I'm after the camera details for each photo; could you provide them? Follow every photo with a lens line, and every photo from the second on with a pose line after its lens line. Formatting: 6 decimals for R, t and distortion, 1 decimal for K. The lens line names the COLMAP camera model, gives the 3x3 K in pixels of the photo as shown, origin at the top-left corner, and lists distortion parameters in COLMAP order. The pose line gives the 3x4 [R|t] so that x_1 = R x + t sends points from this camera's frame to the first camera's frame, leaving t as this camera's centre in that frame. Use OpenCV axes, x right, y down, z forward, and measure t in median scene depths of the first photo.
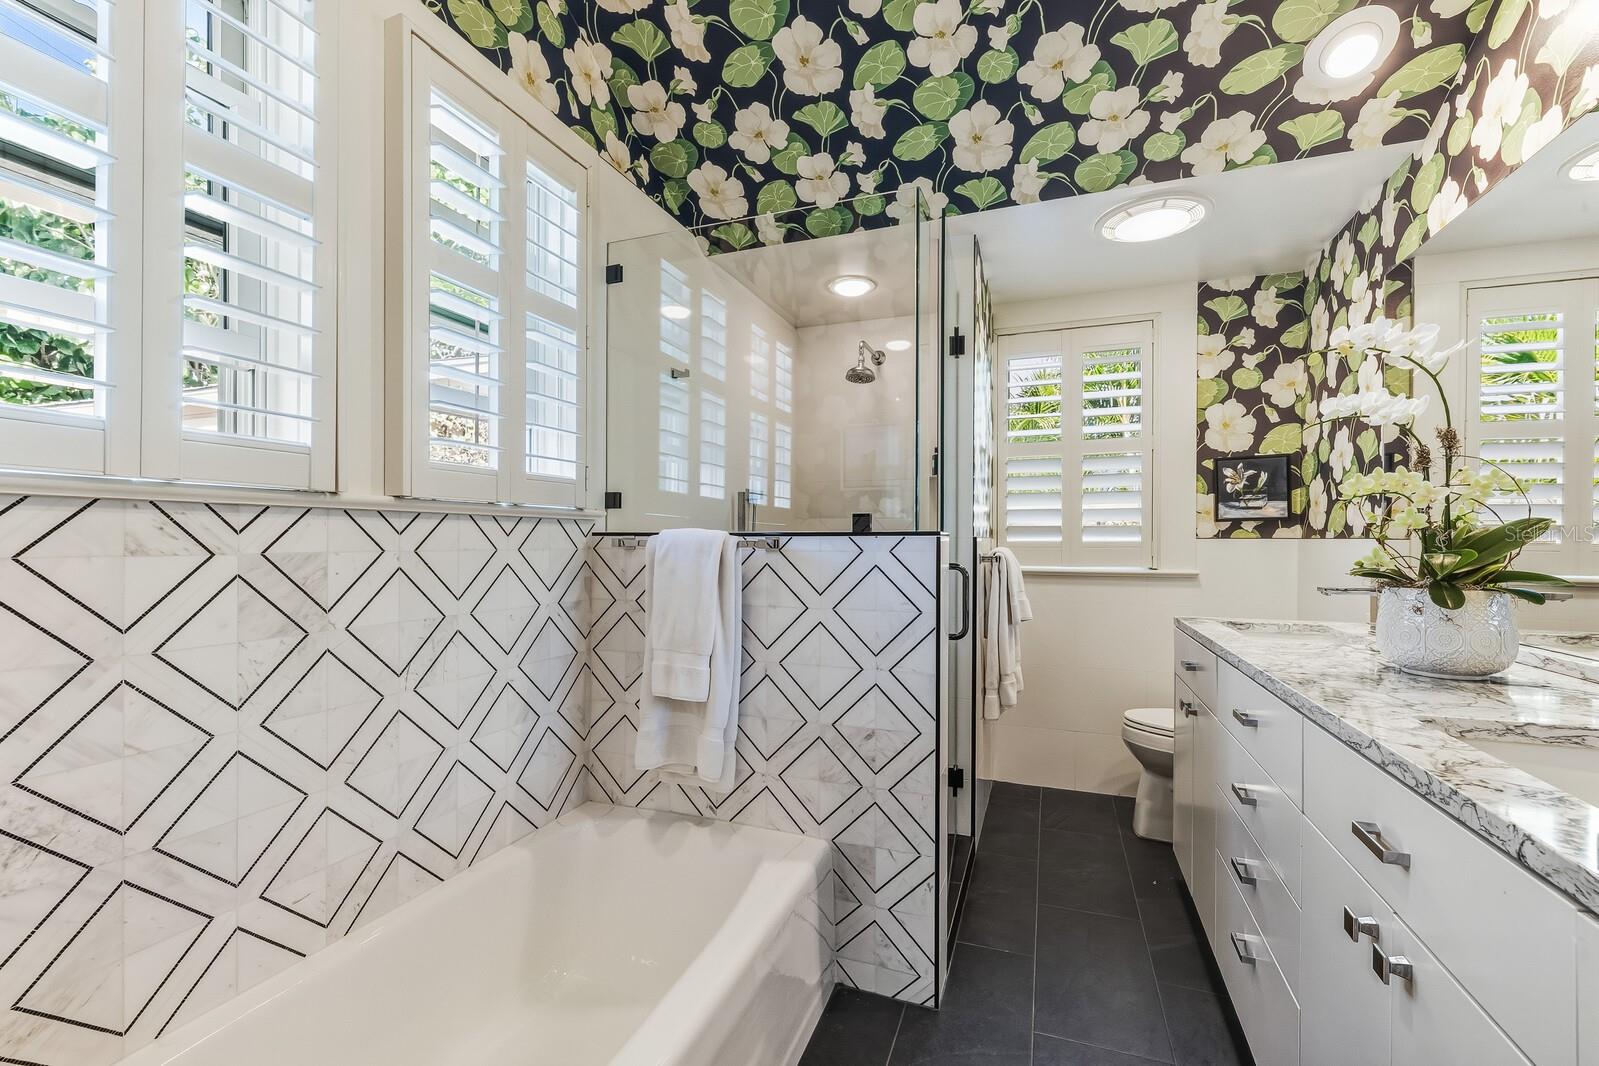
lens RADIAL K [[667.1, 0, 795.0], [0, 667.1, 537.1], [0, 0, 1]] dist [-0.002438, -0.000367]
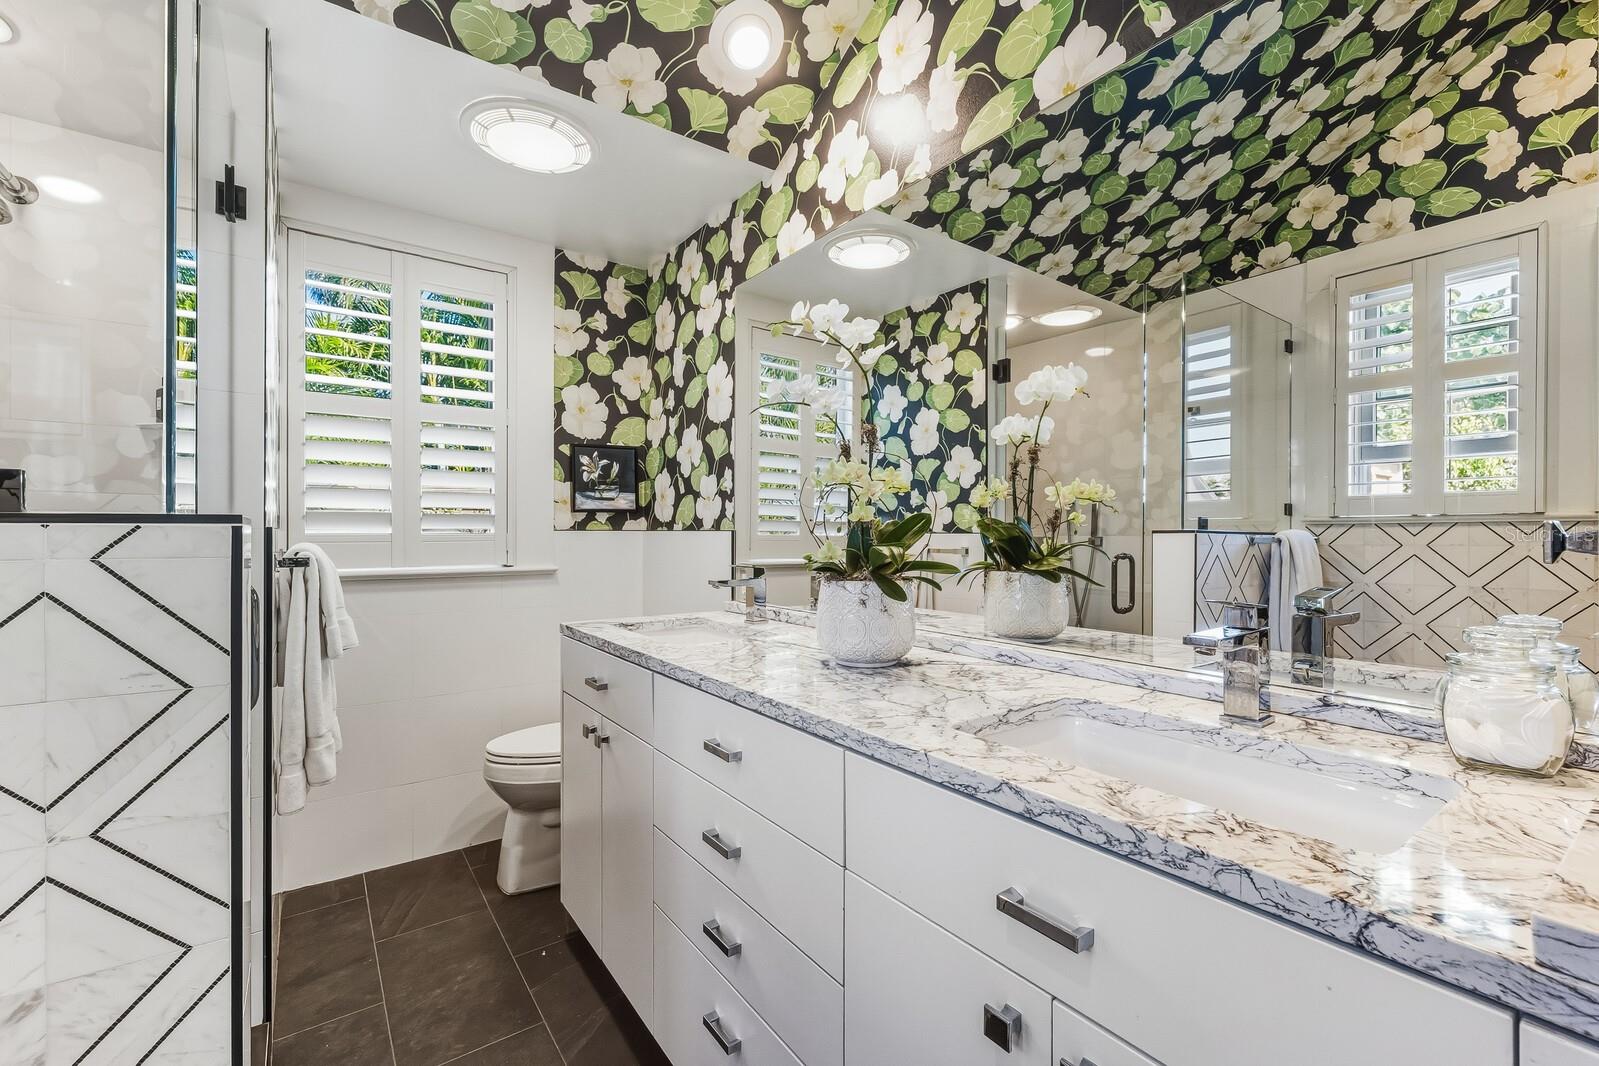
lens RADIAL K [[667.1, 0, 790.2], [0, 667.1, 536.1], [0, 0, 1]] dist [-0.002438, -0.000367]
pose [[0.542971, -0.004829, 0.839738, 0.019890], [-0.004612, 0.999951, 0.008733, 0.000601], [-0.839739, -0.008614, 0.542922, 0.288607]]
